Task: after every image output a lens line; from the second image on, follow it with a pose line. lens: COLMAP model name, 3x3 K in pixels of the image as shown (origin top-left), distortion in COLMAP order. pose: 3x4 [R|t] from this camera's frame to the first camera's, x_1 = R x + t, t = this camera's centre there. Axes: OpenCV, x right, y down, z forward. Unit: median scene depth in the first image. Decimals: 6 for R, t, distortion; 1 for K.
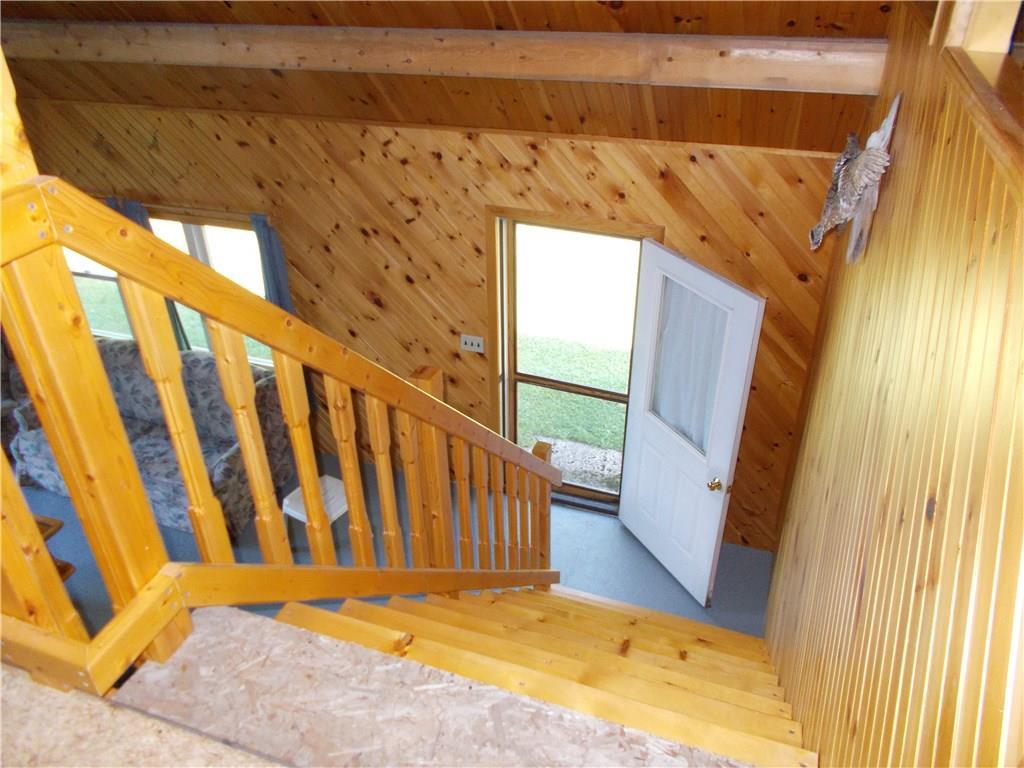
lens RADIAL K [[778.1, 0, 526.5], [0, 778.1, 380.3], [0, 0, 1]] dist [-0.001350, 0.003344]
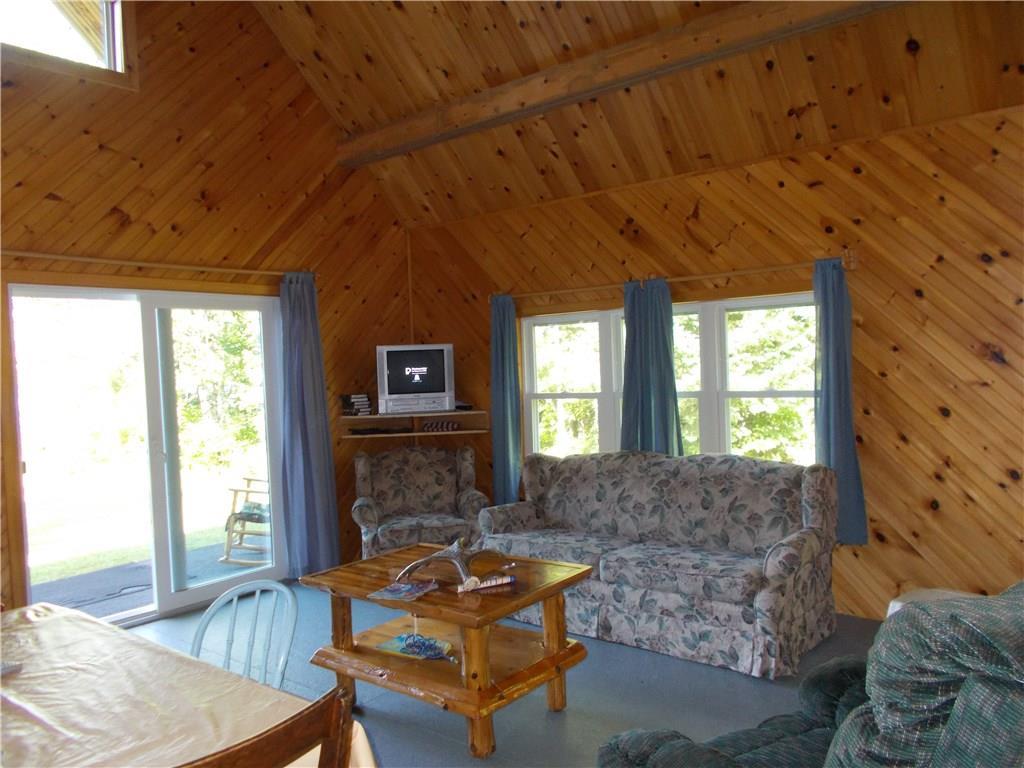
lens RADIAL K [[775.7, 0, 521.2], [0, 775.7, 381.1], [0, 0, 1]] dist [-0.004552, 0.053132]
pose [[0.944887, -0.015274, -0.327040, -0.365786], [-0.146435, 0.873708, -0.463887, 0.318460], [0.292823, 0.486211, 0.823318, 0.271486]]
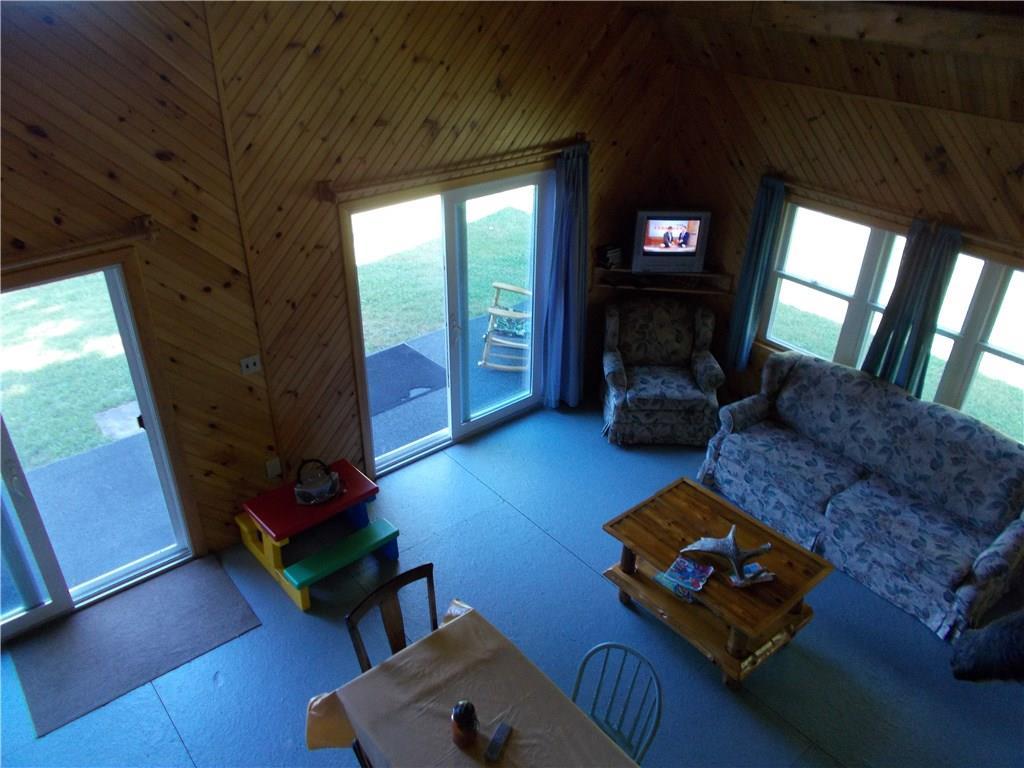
lens RADIAL K [[778.1, 0, 526.5], [0, 778.1, 380.3], [0, 0, 1]] dist [-0.001350, 0.003344]
pose [[0.864197, 0.287321, -0.413050, -0.514272], [-0.290724, 0.955158, 0.056155, 0.023791], [0.410662, 0.071555, 0.908976, 0.018700]]
